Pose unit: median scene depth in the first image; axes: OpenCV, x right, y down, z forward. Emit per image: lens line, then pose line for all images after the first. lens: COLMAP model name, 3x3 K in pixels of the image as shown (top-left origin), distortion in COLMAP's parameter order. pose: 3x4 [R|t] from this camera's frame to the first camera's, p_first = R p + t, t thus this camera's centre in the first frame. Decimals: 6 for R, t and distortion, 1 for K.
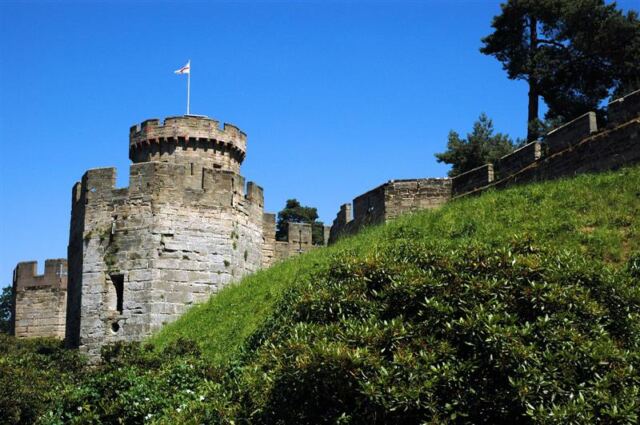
lens RADIAL K [[1062.0, 0, 319.8], [0, 1062.0, 212.4], [0, 0, 1]] dist [0.022185, 0.000000]
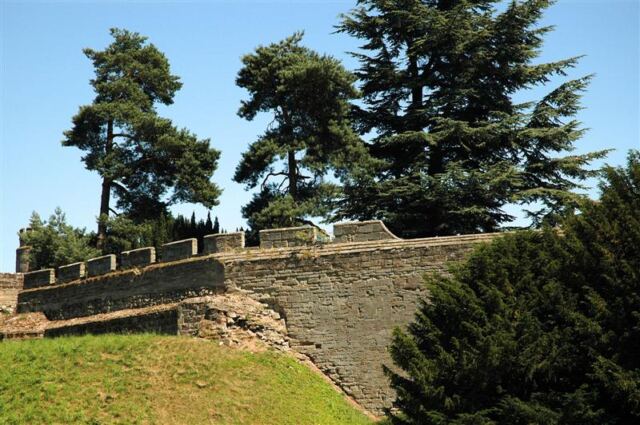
lens RADIAL K [[1954.9, 0, 320.2], [0, 1954.9, 211.9], [0, 0, 1]] dist [0.611466, 0.000000]
pose [[0.976854, 0.020962, 0.212877, -0.026901], [-0.035669, 0.997216, 0.065484, -0.231926], [-0.210911, -0.071561, 0.974882, -1.139406]]
